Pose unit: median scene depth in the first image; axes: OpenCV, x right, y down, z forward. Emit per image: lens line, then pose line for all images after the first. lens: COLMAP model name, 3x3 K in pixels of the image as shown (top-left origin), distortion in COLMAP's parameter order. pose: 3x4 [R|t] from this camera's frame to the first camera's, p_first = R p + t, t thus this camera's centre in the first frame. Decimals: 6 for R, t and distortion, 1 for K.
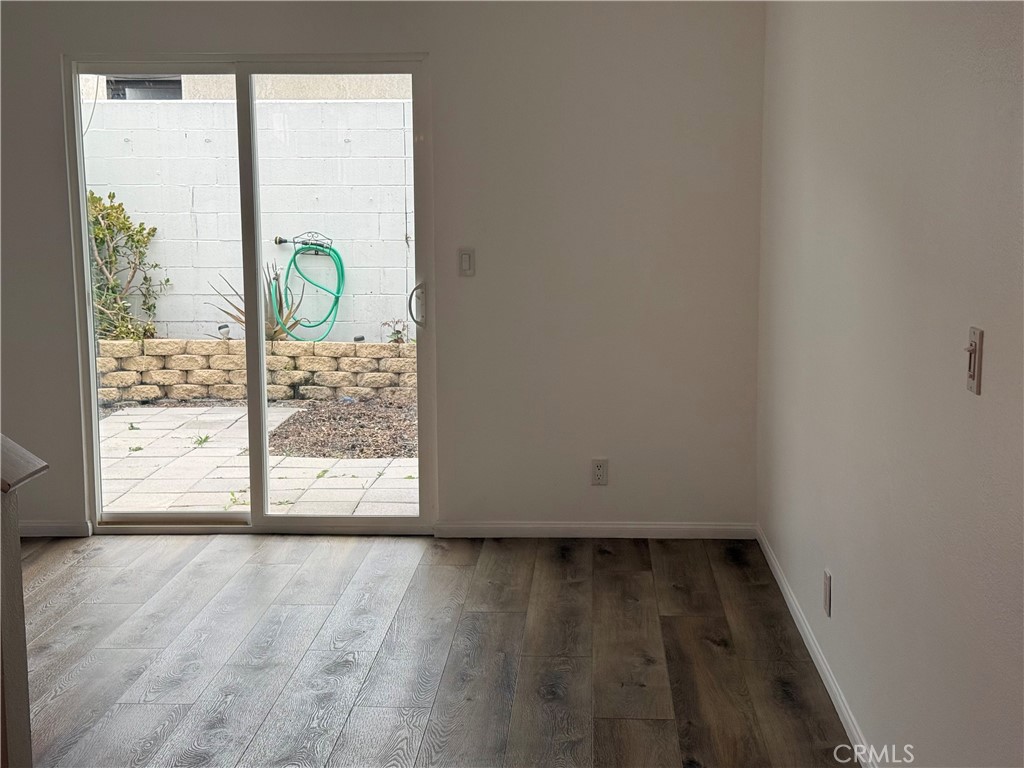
lens RADIAL K [[1441.6, 0, 508.5], [0, 1441.6, 389.2], [0, 0, 1]] dist [0.130416, 0.000000]
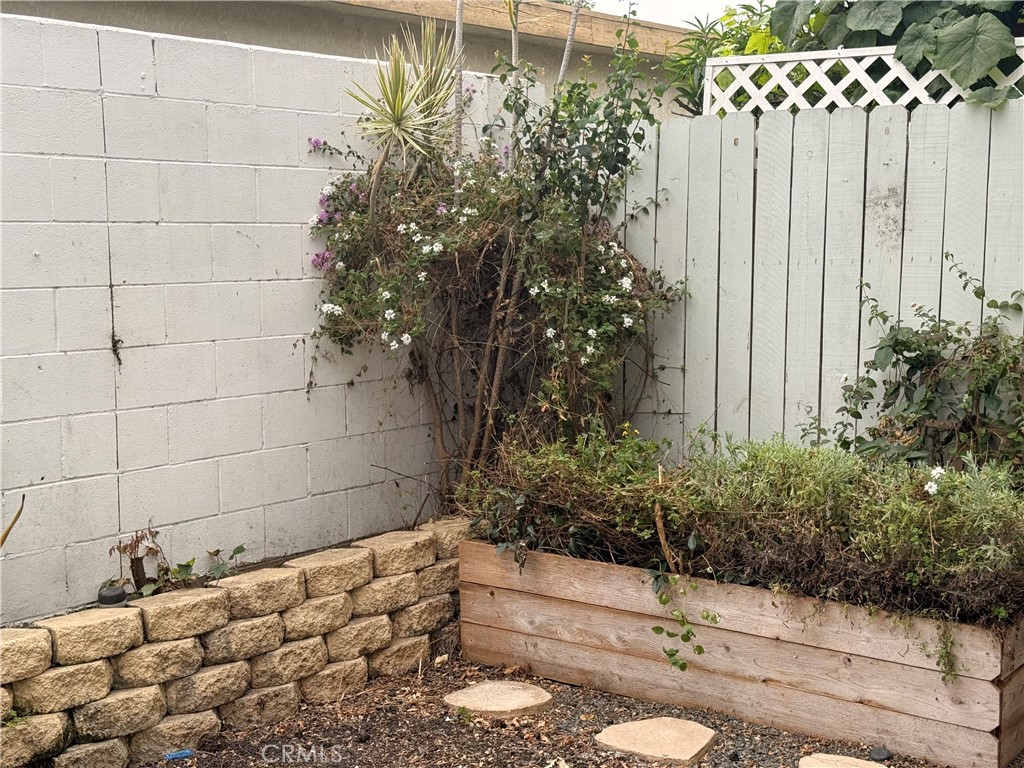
lens RADIAL K [[1441.6, 0, 512.4], [0, 1441.6, 384.5], [0, 0, 1]] dist [0.130416, 0.000000]
pose [[0.581912, -0.080769, 0.809231, -0.370215], [0.125814, 0.992017, 0.008541, -0.084501], [-0.803461, 0.096842, 0.587429, 0.673982]]
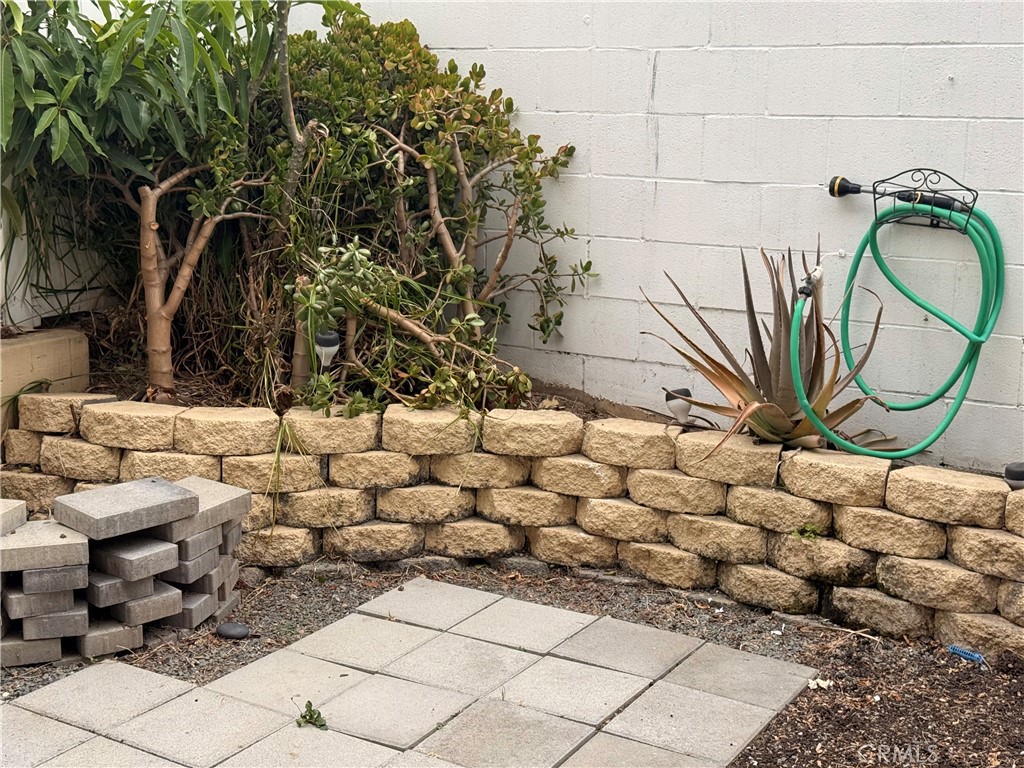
lens RADIAL K [[1441.6, 0, 504.5], [0, 1441.6, 383.2], [0, 0, 1]] dist [0.130416, 0.000000]
pose [[0.880916, 0.109897, -0.460337, -0.051732], [-0.076072, 0.992899, 0.091461, -0.081933], [0.467120, -0.045550, 0.883020, 0.626598]]
